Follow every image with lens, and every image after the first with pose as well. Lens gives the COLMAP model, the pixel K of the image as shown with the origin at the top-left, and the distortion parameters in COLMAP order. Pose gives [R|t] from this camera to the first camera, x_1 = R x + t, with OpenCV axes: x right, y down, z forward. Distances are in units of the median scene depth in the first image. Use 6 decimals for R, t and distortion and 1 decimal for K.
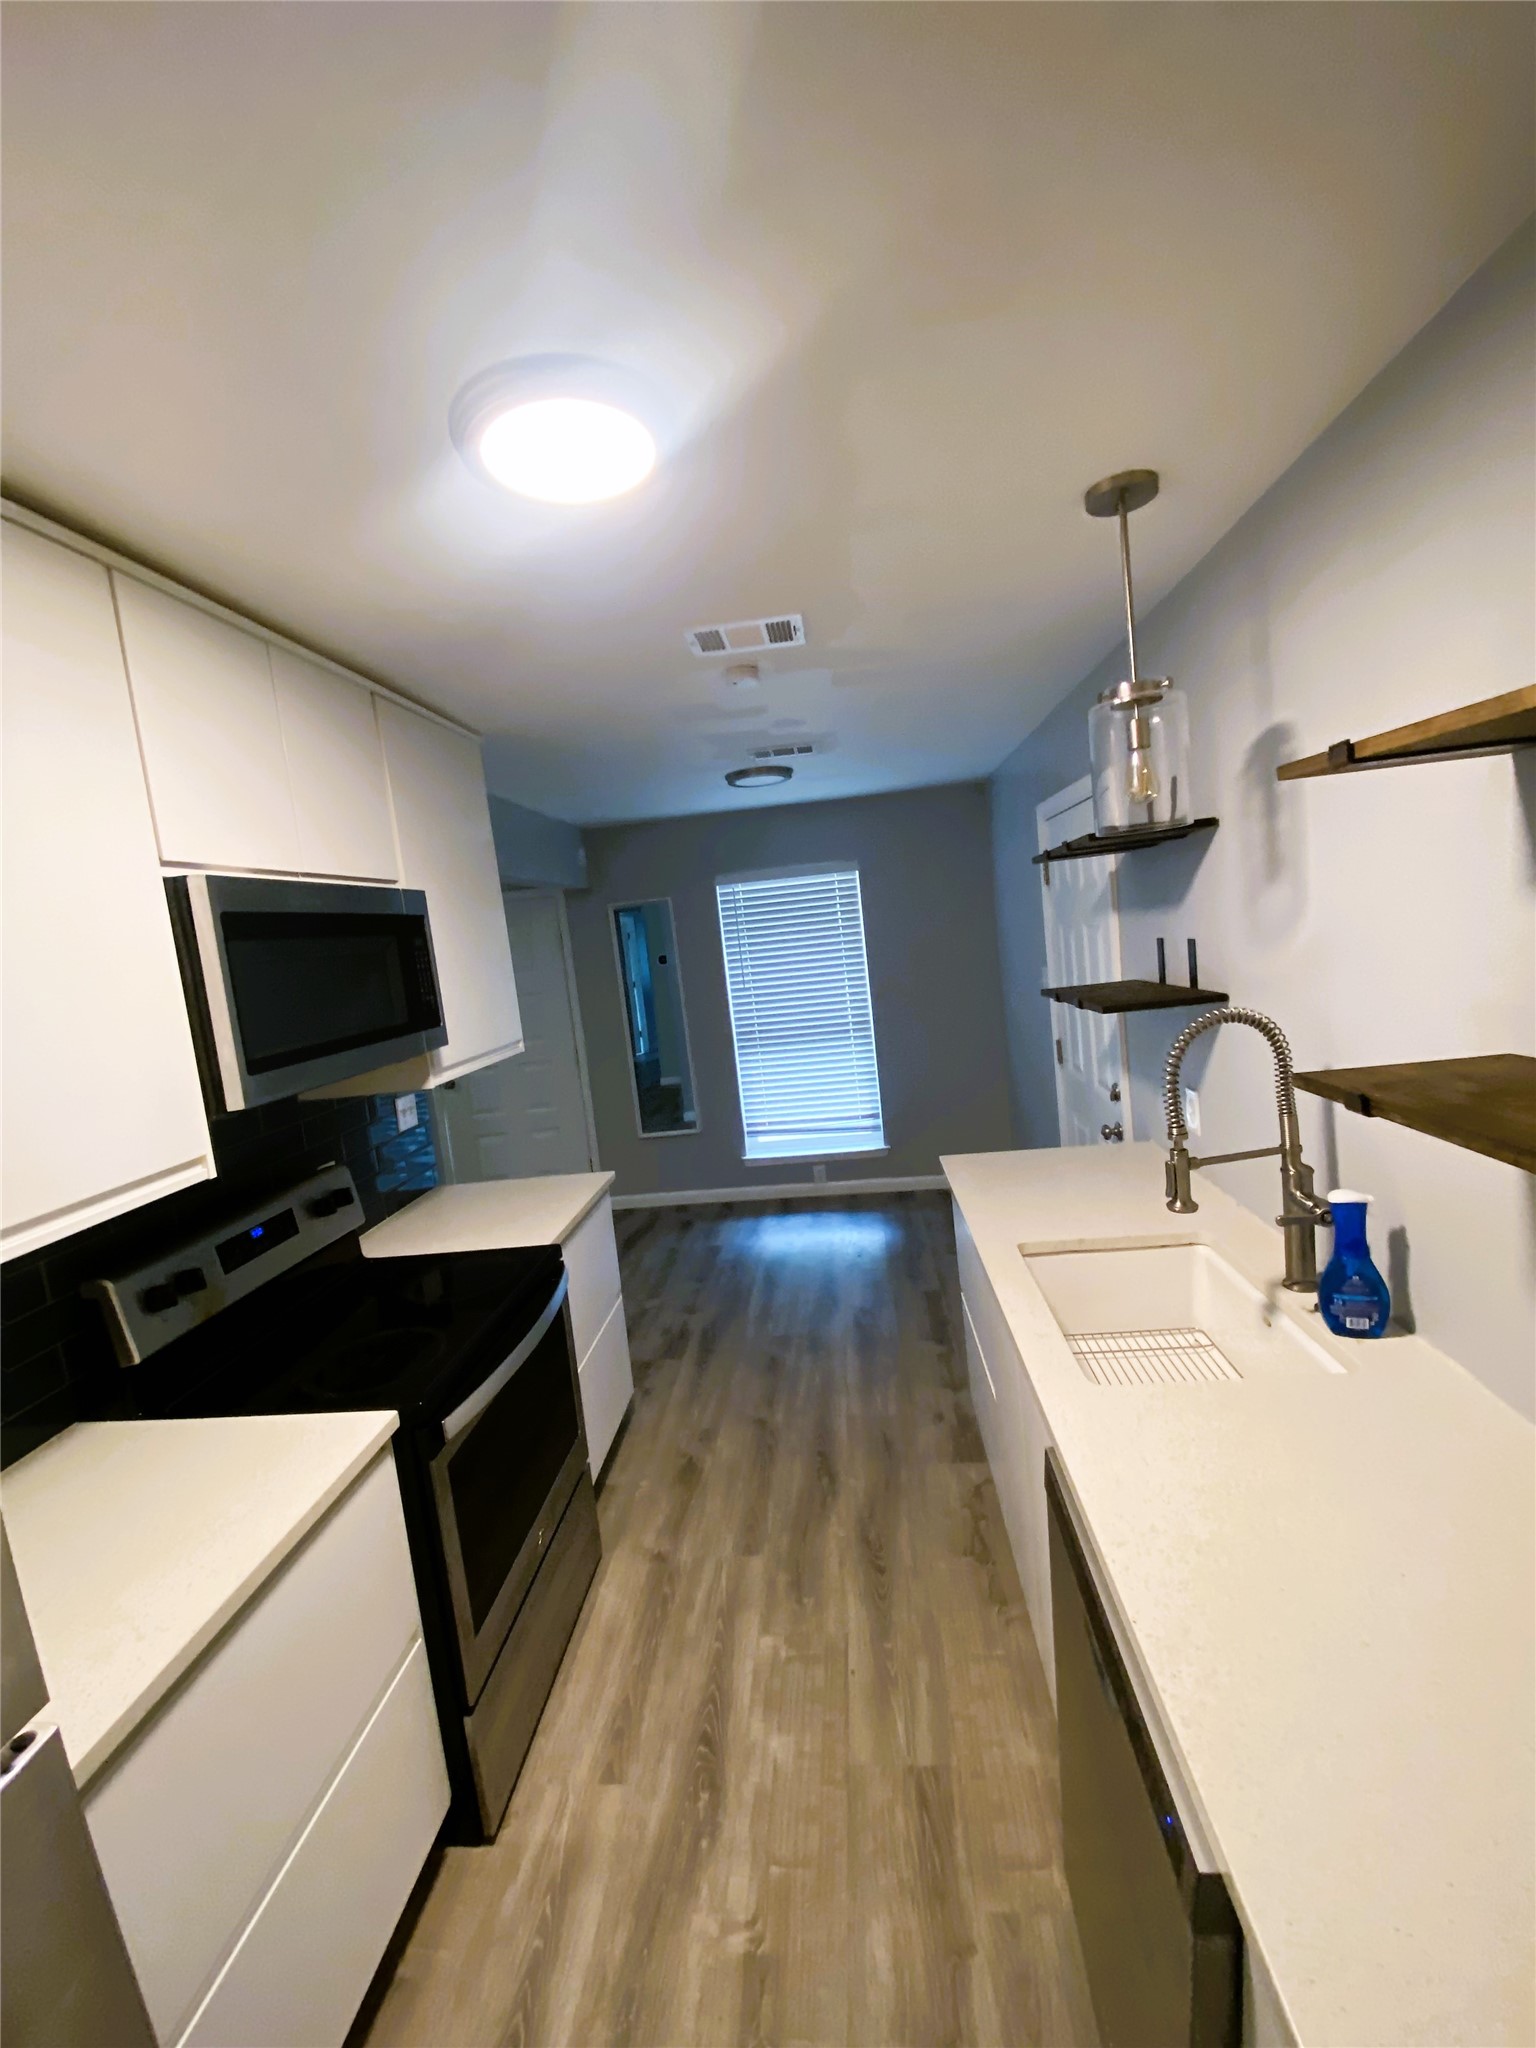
lens RADIAL K [[832.7, 0, 766.4], [0, 832.7, 1016.5], [0, 0, 1]] dist [-0.015382, -0.002044]
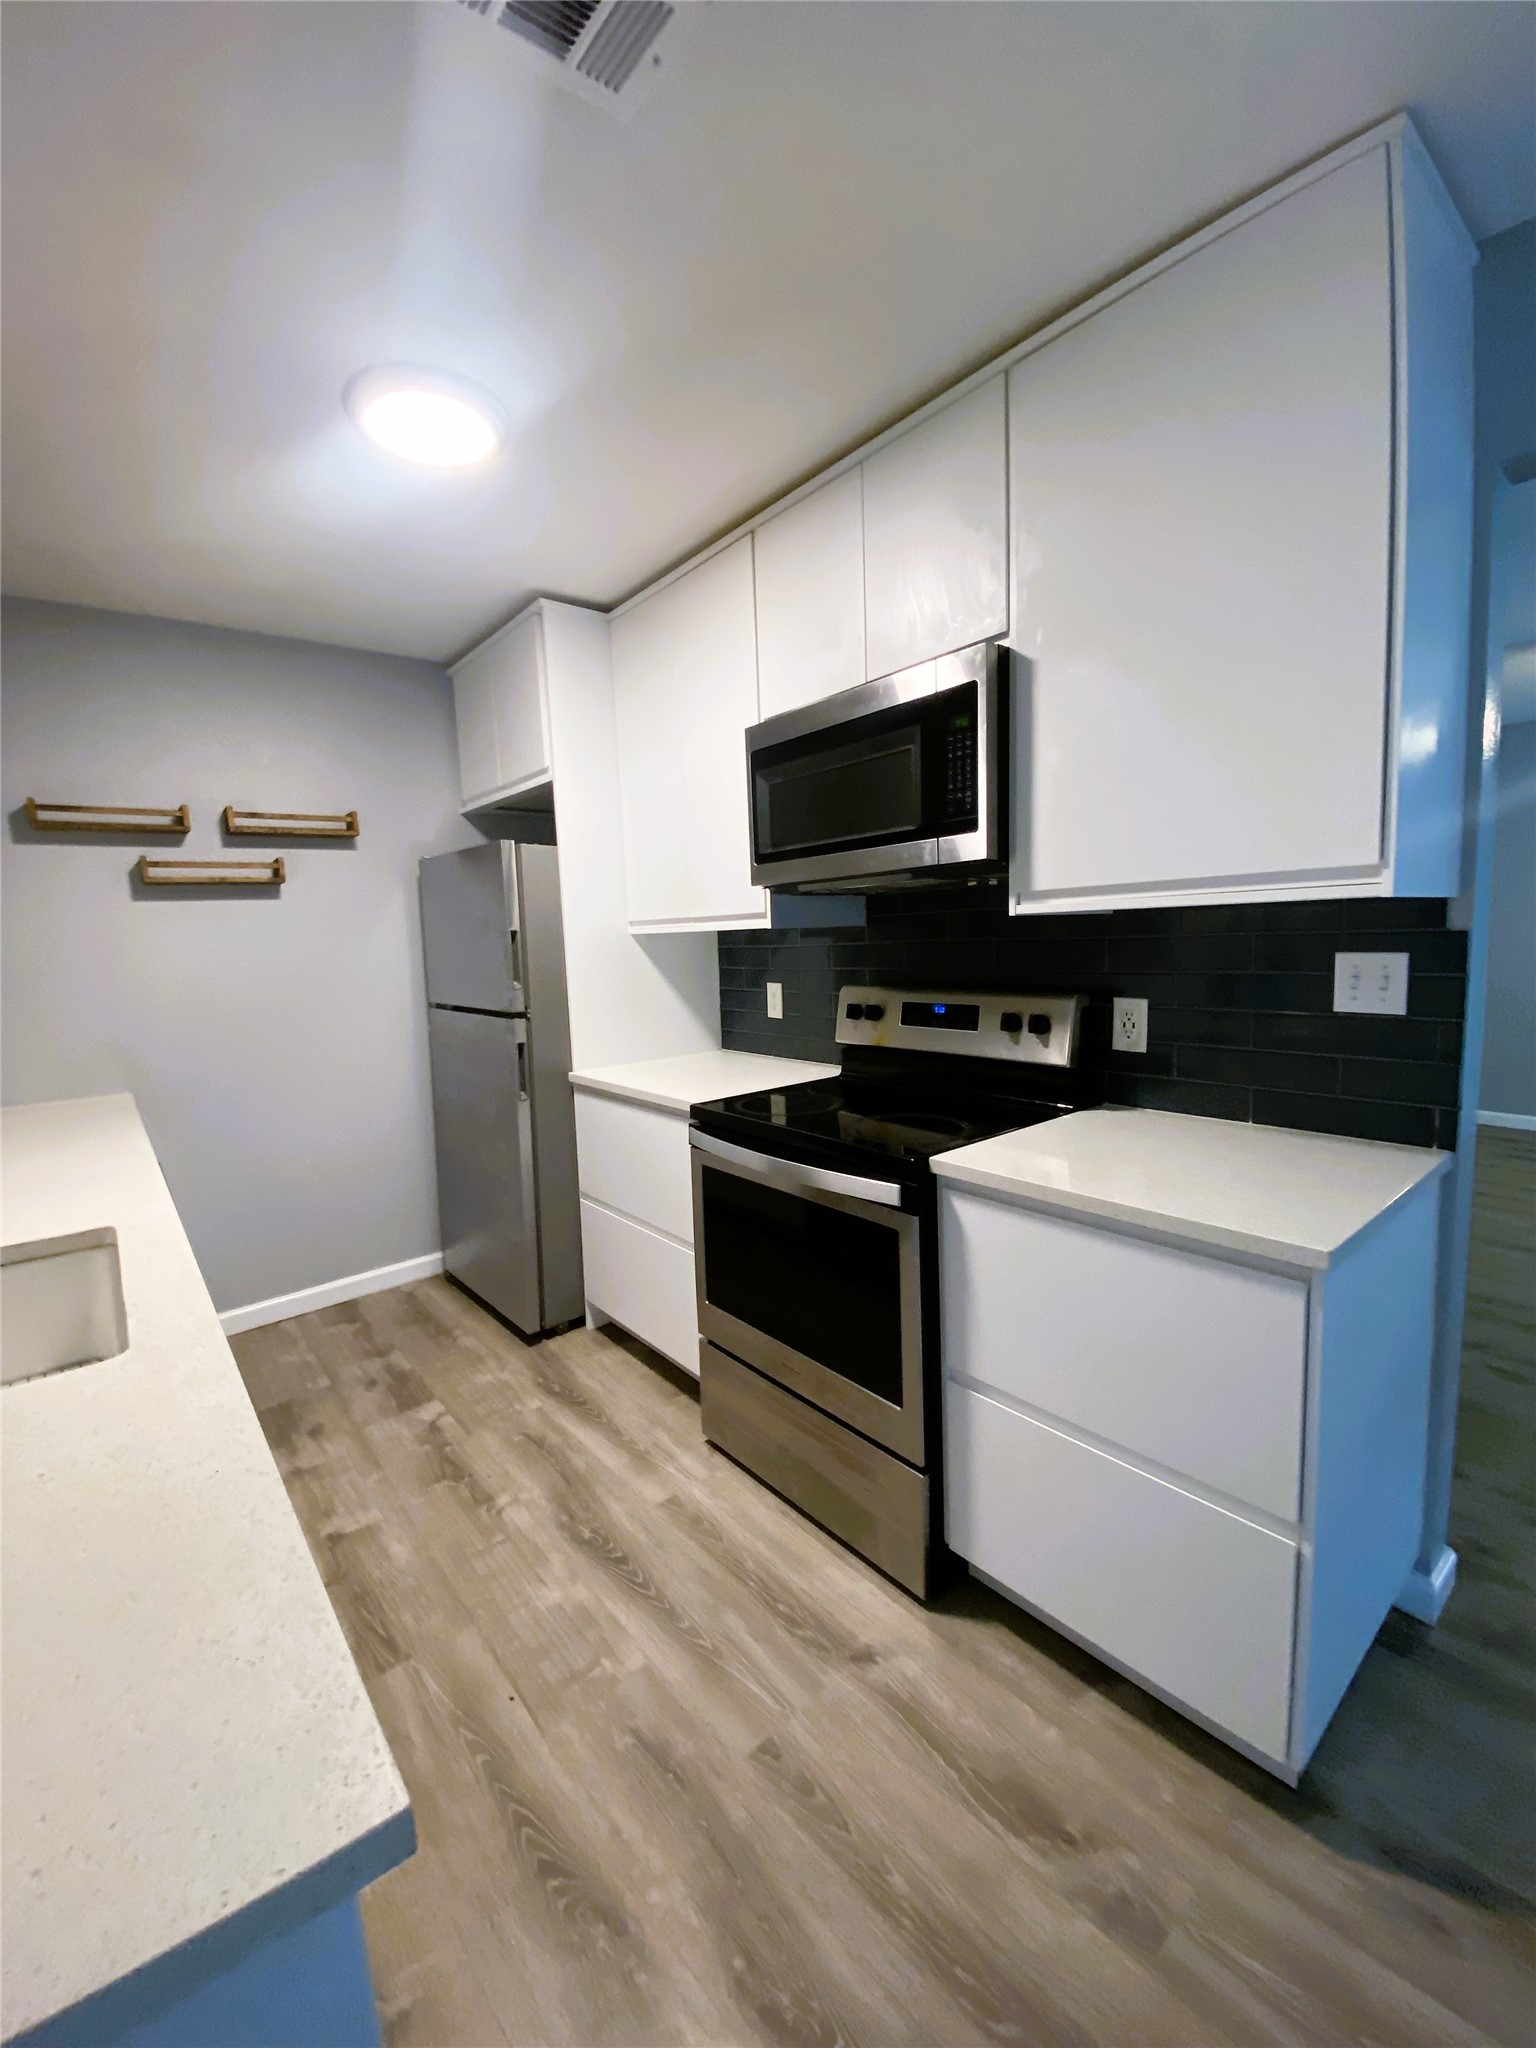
lens RADIAL K [[832.7, 0, 780.6], [0, 832.7, 1021.4], [0, 0, 1]] dist [-0.015382, -0.002044]
pose [[-0.691671, 0.211299, -0.690611, 0.334107], [0.040034, 0.965991, 0.255459, -0.026601], [0.721102, 0.149046, -0.676607, 1.622409]]
